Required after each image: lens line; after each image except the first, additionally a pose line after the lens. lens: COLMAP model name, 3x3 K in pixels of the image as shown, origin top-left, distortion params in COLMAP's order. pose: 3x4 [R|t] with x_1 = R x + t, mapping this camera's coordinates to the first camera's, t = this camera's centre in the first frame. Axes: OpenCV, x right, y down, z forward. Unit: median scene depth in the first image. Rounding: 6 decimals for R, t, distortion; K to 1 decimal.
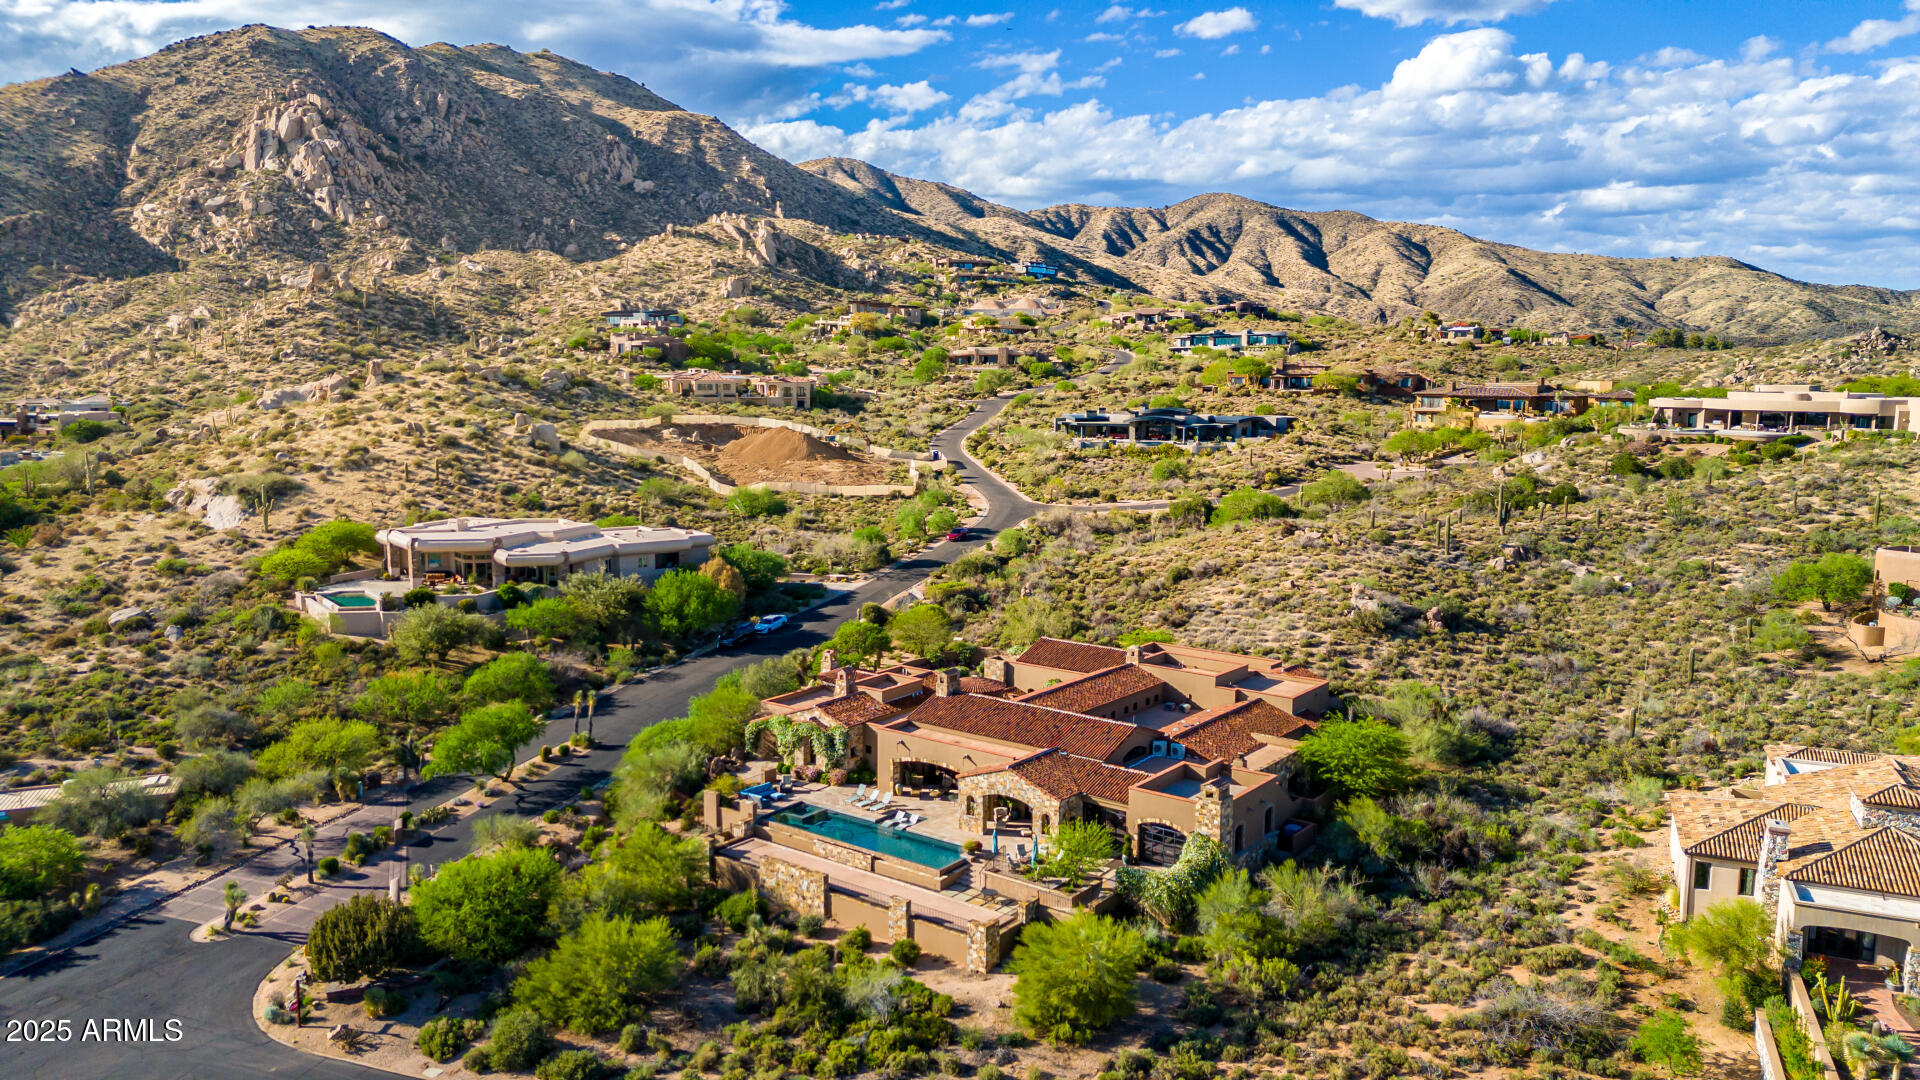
lens RADIAL K [[1337.3, 0, 974.0], [0, 1337.3, 541.9], [0, 0, 1]] dist [0.081007, -0.082310]
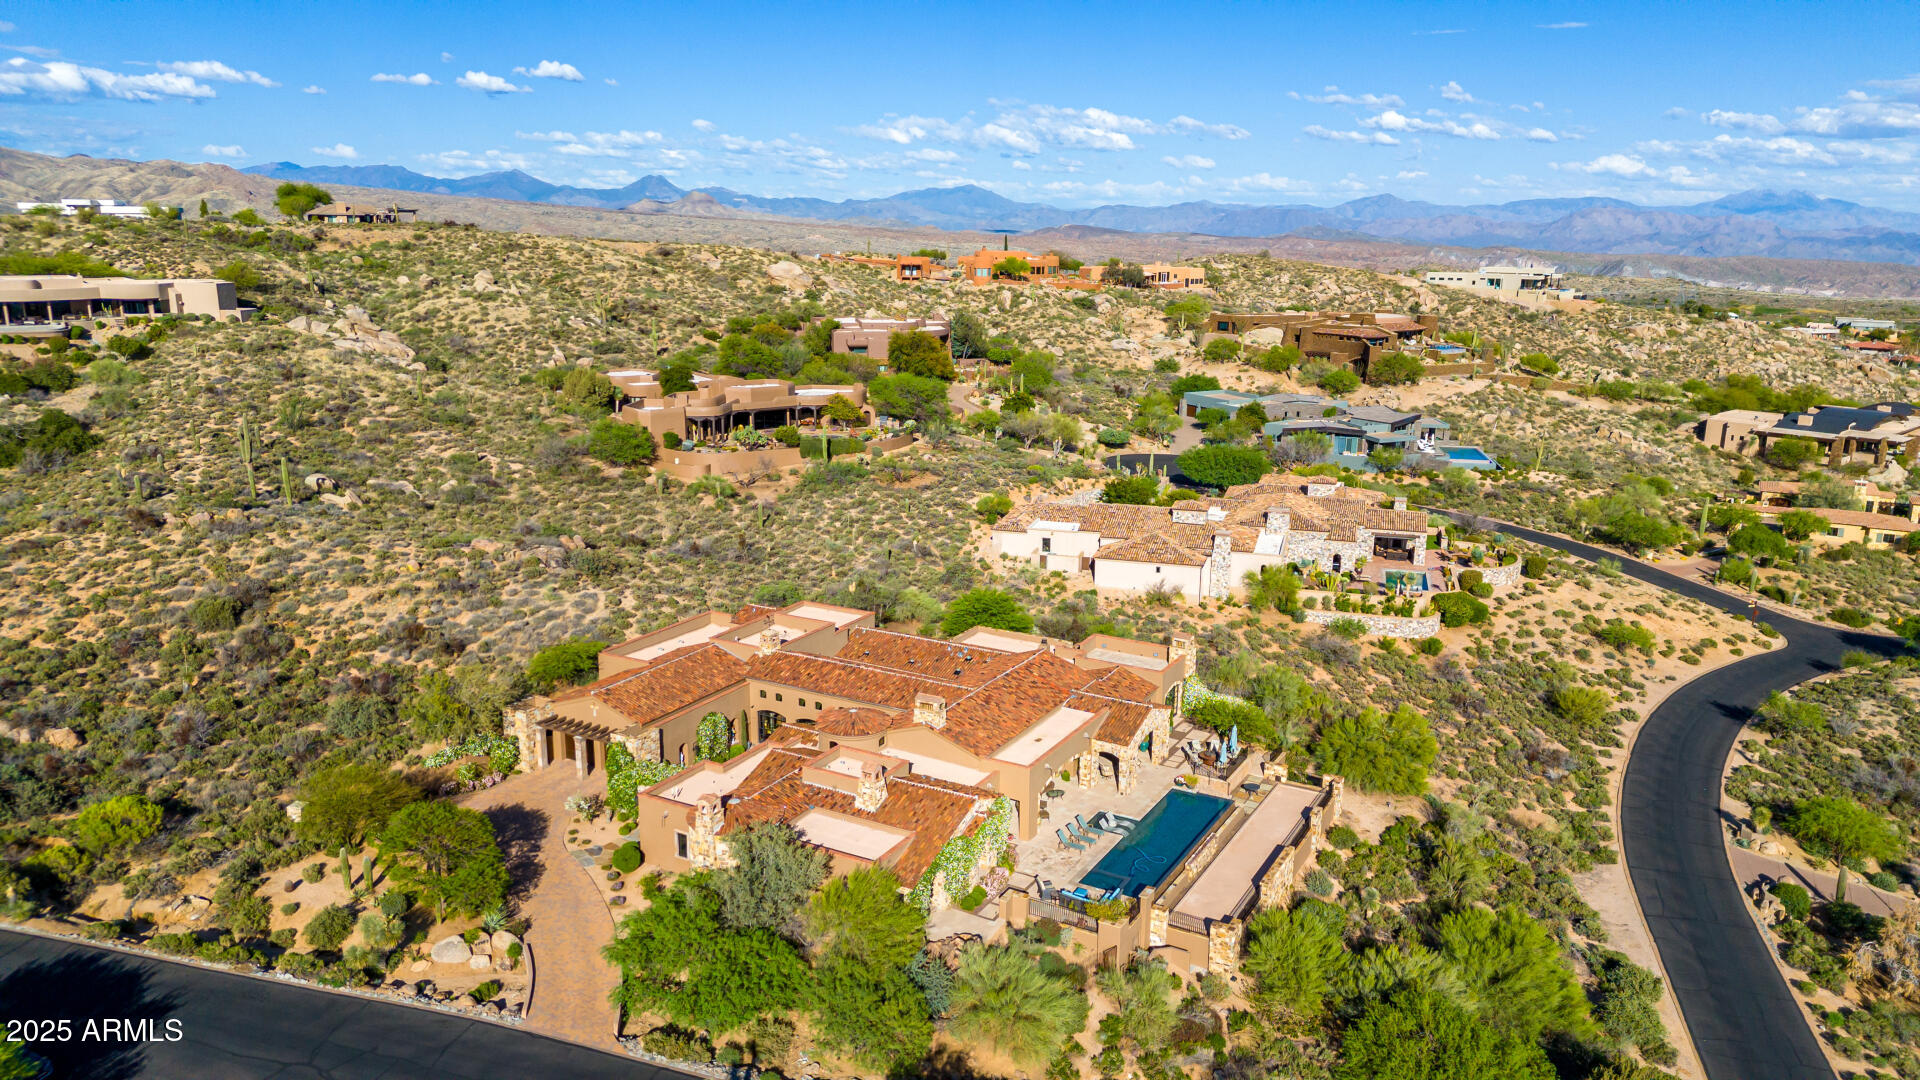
lens RADIAL K [[1337.3, 0, 965.0], [0, 1337.3, 541.1], [0, 0, 1]] dist [0.081007, -0.082310]
pose [[-0.132154, -0.236799, 0.962529, -0.194169], [0.118811, 0.960261, 0.252554, -0.049268], [-0.984083, 0.147735, -0.098768, 0.255643]]
